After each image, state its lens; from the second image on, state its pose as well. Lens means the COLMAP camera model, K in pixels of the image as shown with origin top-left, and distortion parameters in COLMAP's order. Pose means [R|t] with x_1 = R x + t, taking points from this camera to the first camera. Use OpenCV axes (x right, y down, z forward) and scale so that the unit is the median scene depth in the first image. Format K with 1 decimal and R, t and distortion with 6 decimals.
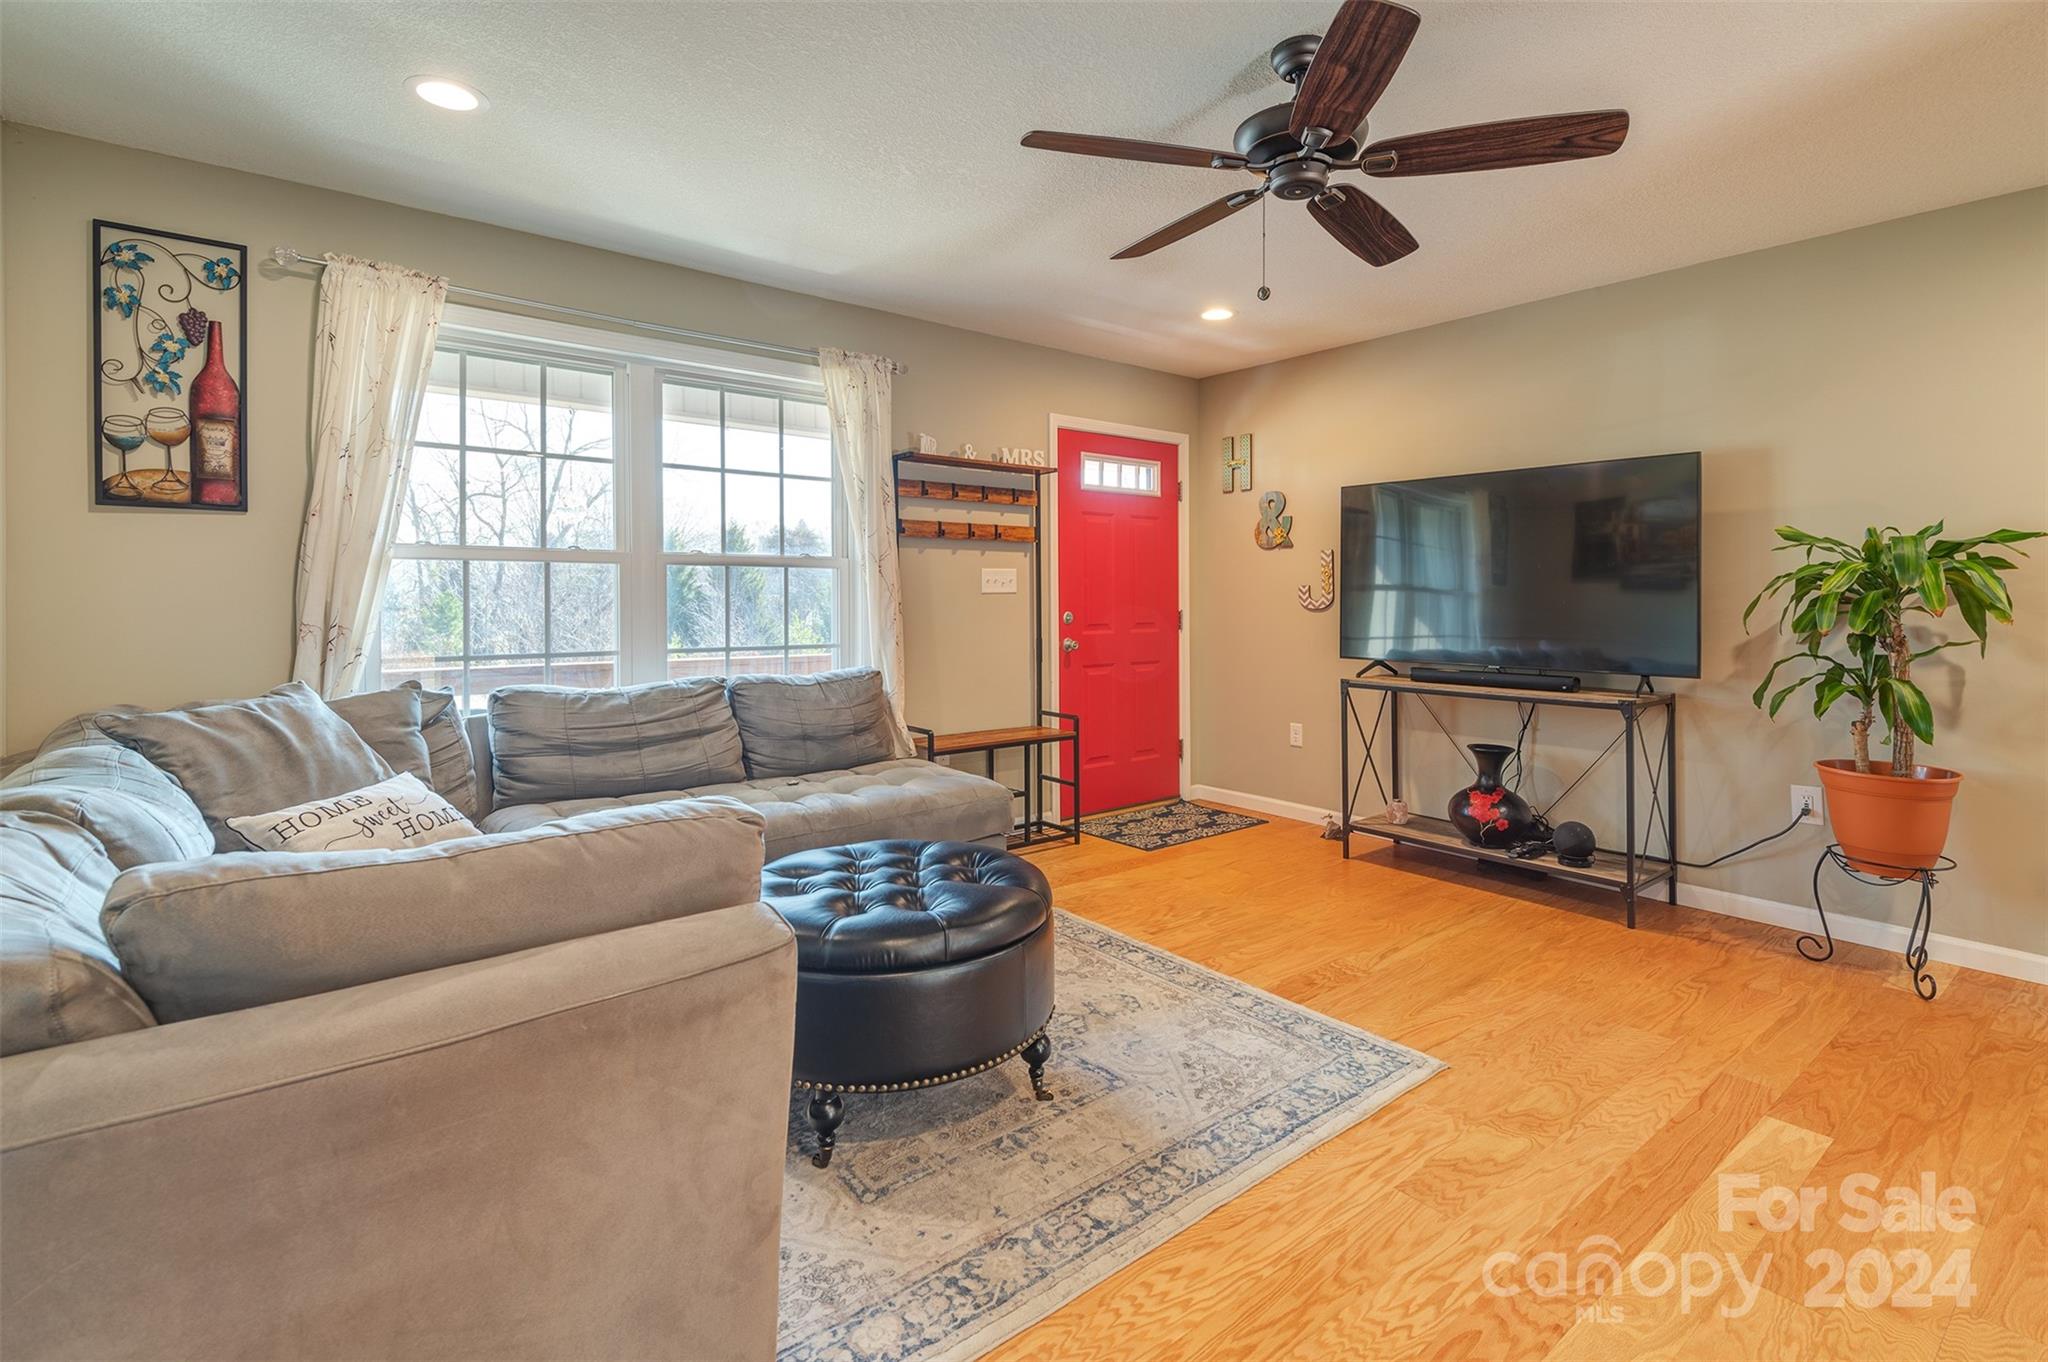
lens RADIAL K [[959.8, 0, 1071.8], [0, 959.8, 595.8], [0, 0, 1]] dist [0.027415, -0.018419]
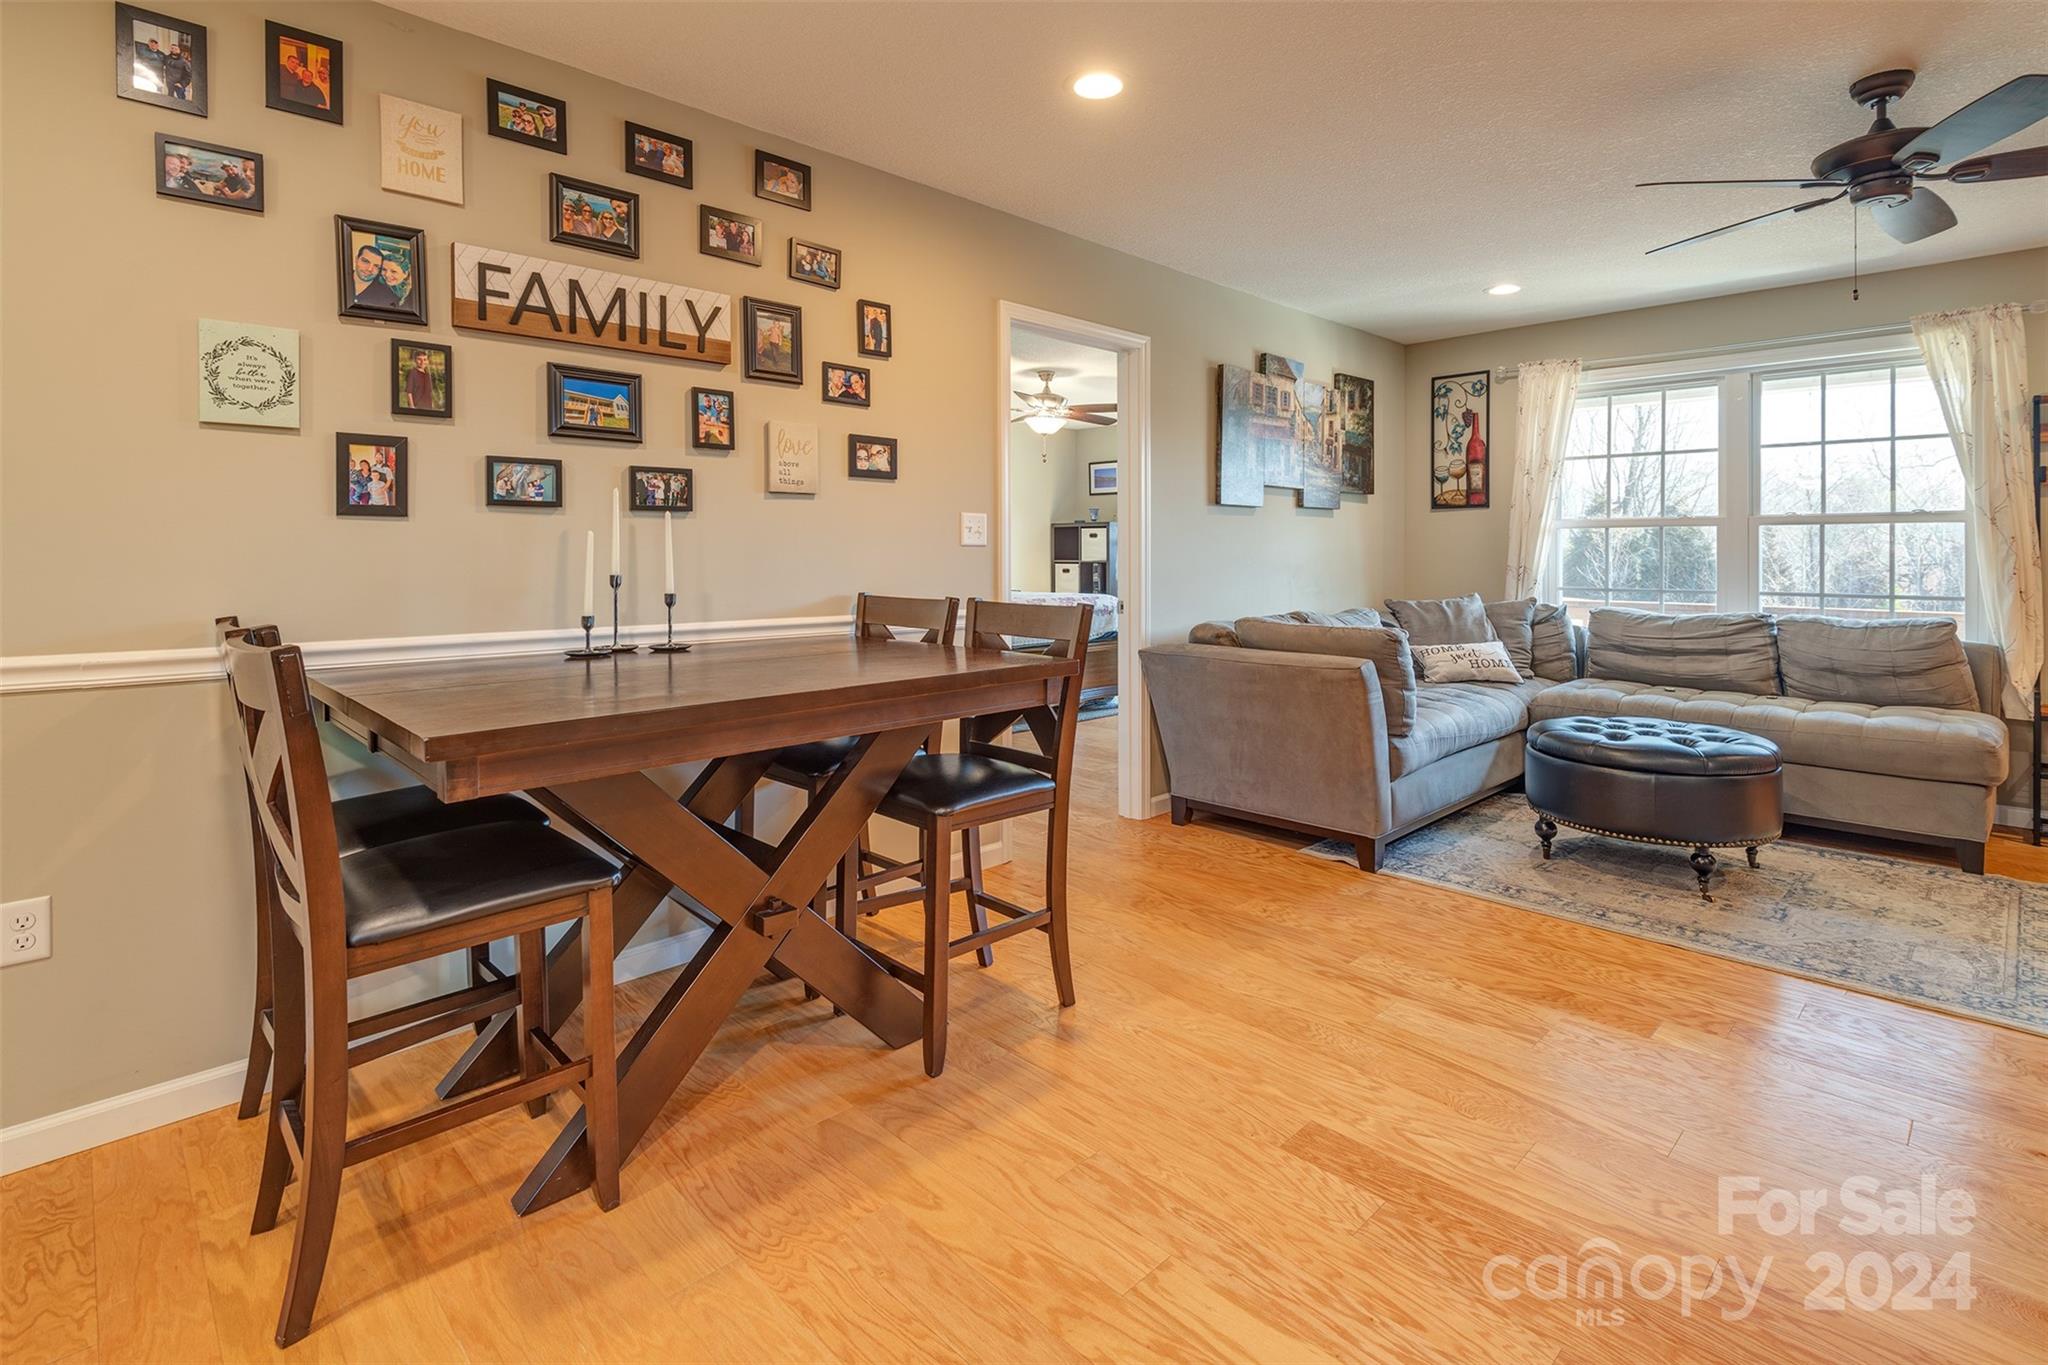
lens RADIAL K [[976.3, 0, 1020.5], [0, 976.3, 558.1], [0, 0, 1]] dist [0.027391, -0.020123]
pose [[0.087000, 0.003874, -0.996201, 1.059719], [0.000288, 0.999992, 0.003914, 0.007227], [0.996208, -0.000628, 0.086998, -0.110921]]
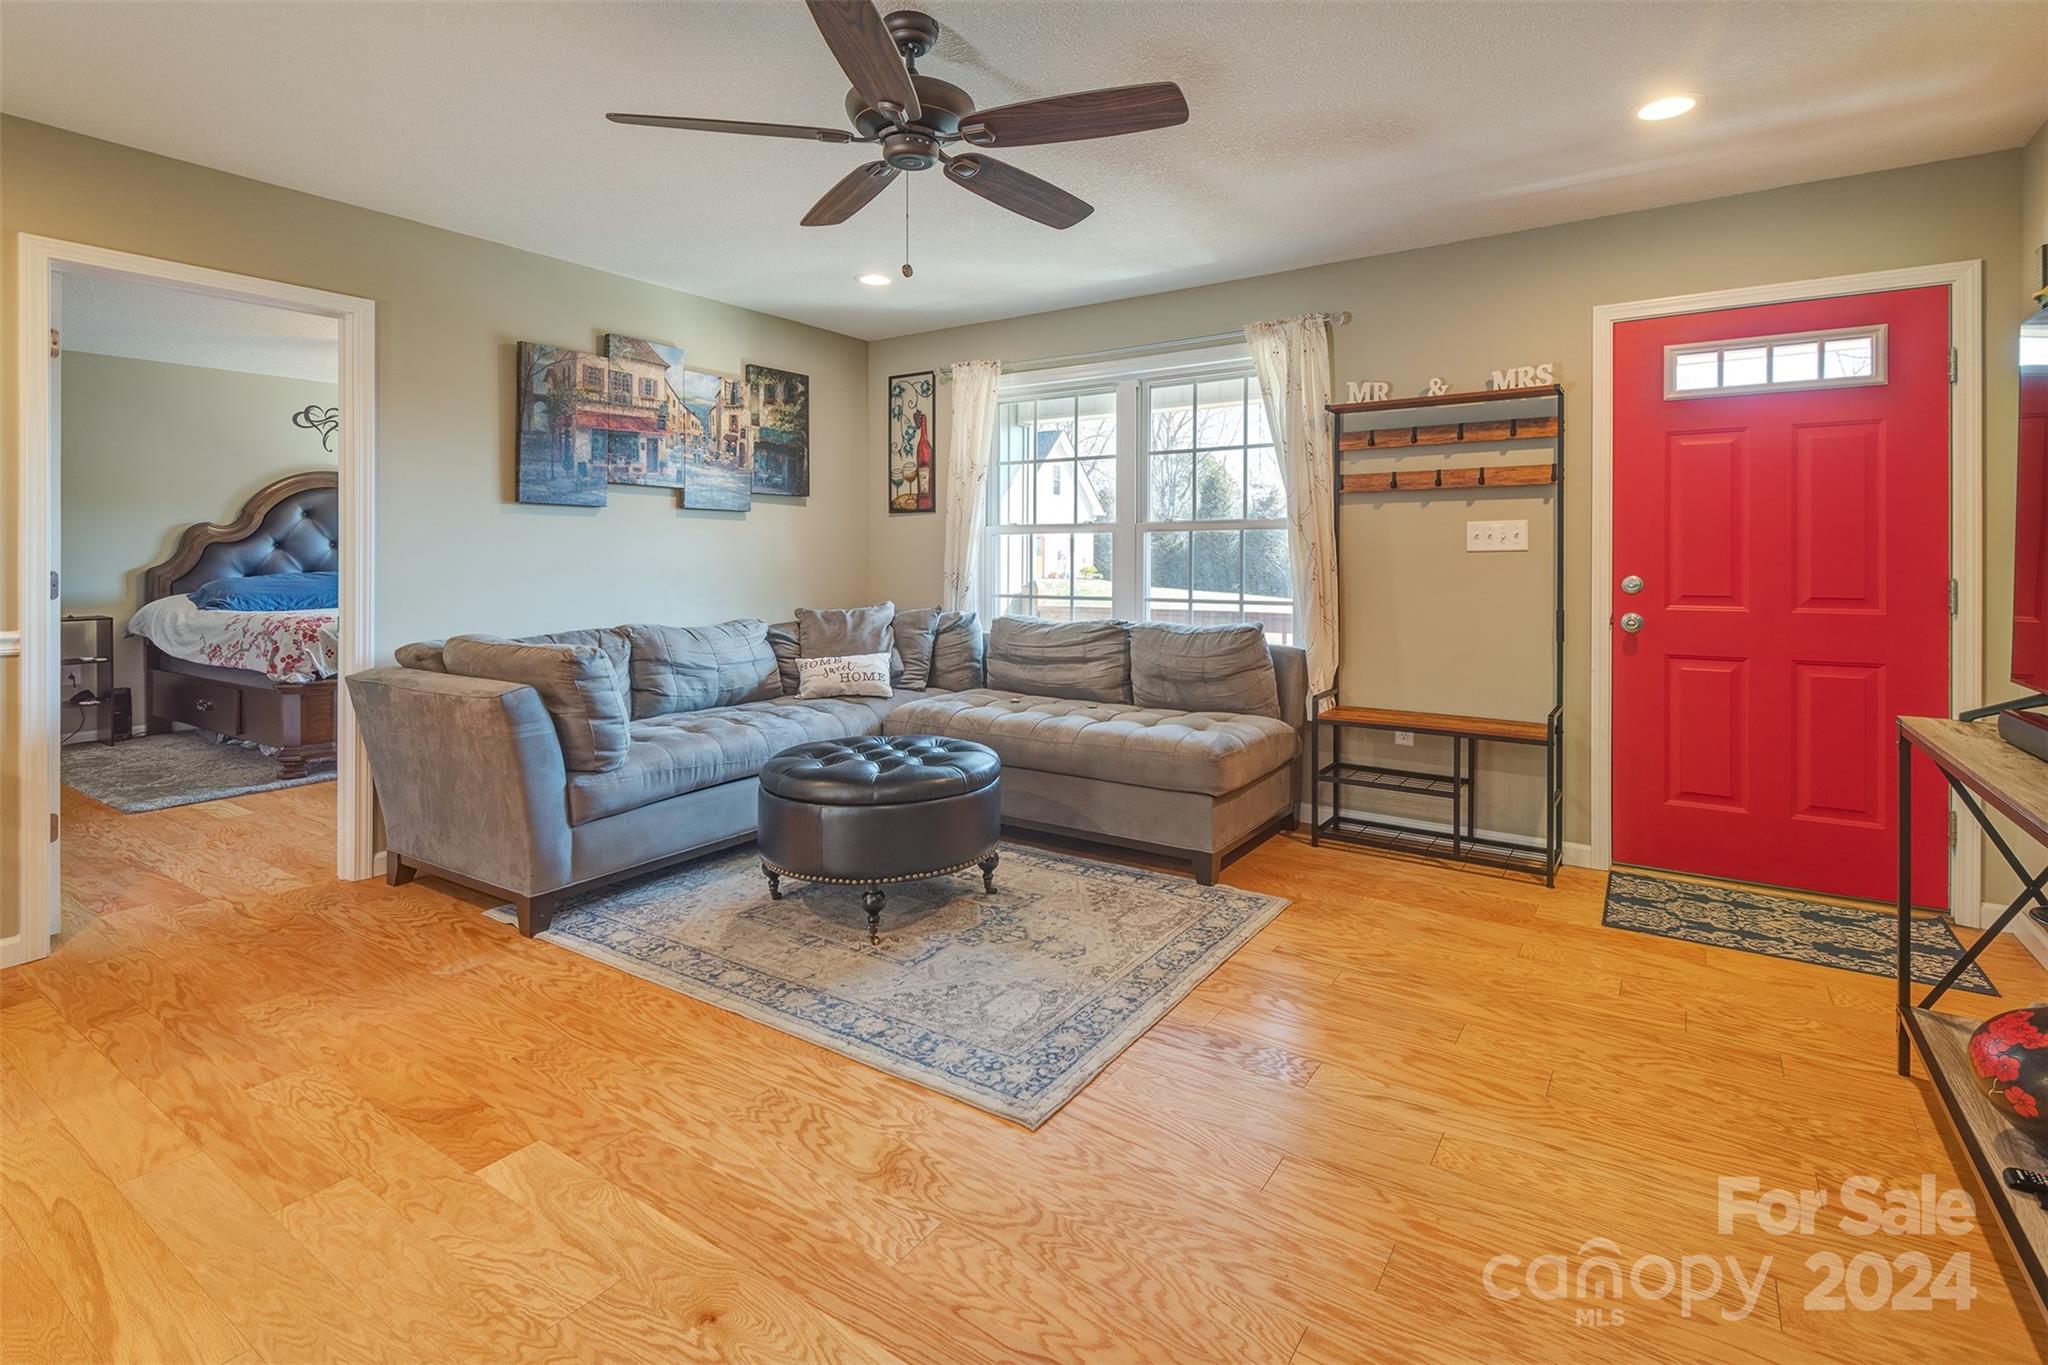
lens RADIAL K [[954.7, 0, 1023.6], [0, 954.7, 562.3], [0, 0, 1]] dist [0.030837, -0.017203]
pose [[0.284457, 0.001707, -0.958687, 1.000883], [0.000226, 0.999998, 0.001848, 0.007464], [0.958689, -0.000743, 0.284457, 0.656896]]
